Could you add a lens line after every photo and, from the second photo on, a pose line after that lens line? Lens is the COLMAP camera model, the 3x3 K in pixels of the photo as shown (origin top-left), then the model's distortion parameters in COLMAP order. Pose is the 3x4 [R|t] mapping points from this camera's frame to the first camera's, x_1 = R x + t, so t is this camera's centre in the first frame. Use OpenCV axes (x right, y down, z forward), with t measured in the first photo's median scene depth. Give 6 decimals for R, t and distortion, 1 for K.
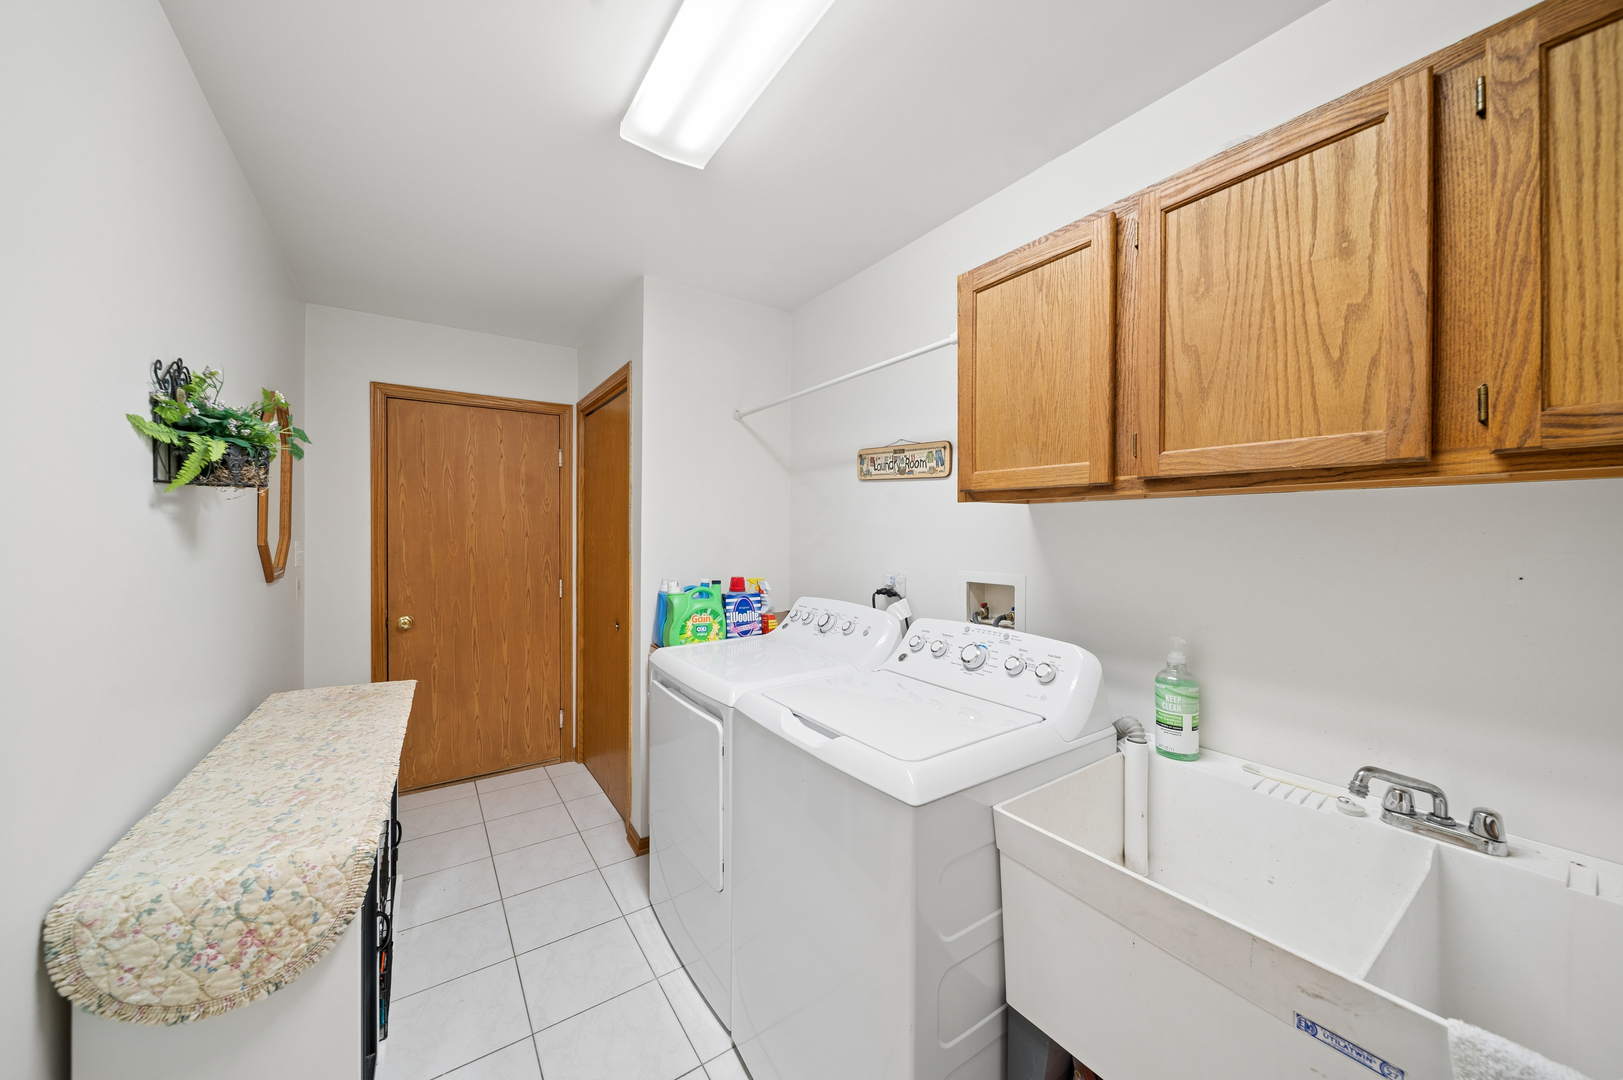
lens RADIAL K [[575.4, 0, 811.3], [0, 575.4, 530.8], [0, 0, 1]] dist [-0.000352, 0.000012]
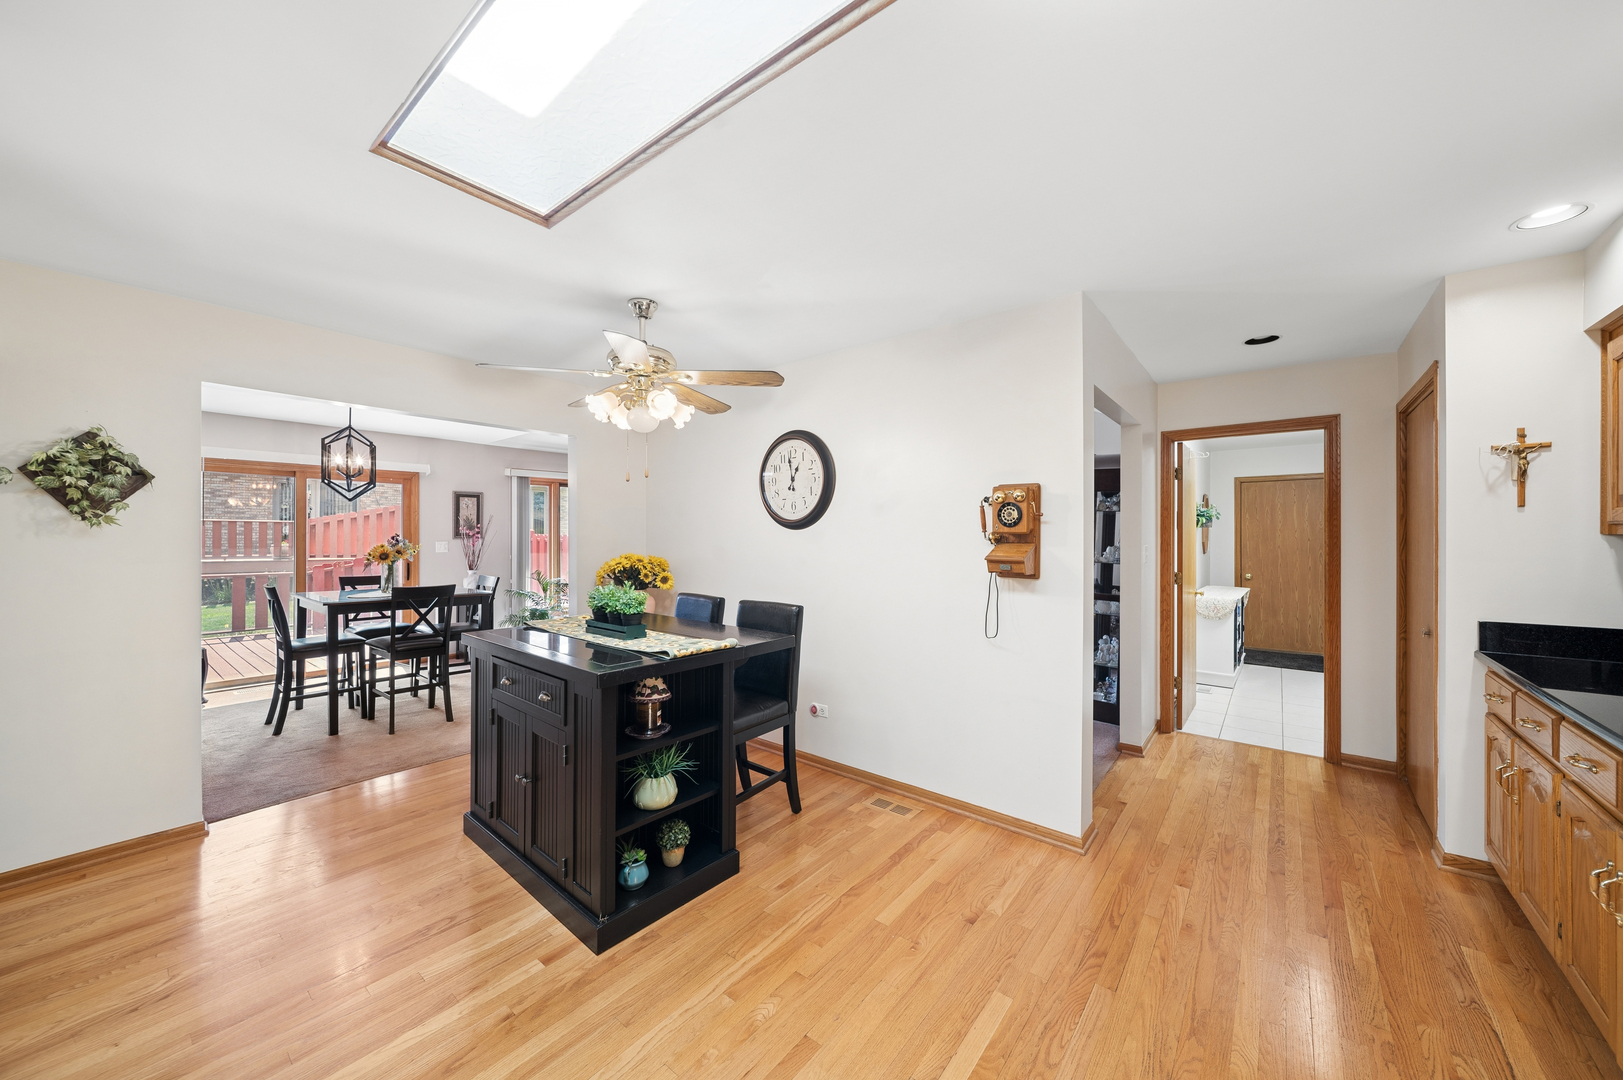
lens RADIAL K [[575.4, 0, 824.6], [0, 575.4, 537.2], [0, 0, 1]] dist [-0.000352, 0.000012]
pose [[0.298610, -0.001092, -0.954375, 1.002403], [-0.001012, 0.999998, -0.001461, 0.001996], [0.954375, 0.001402, 0.298609, -1.331962]]
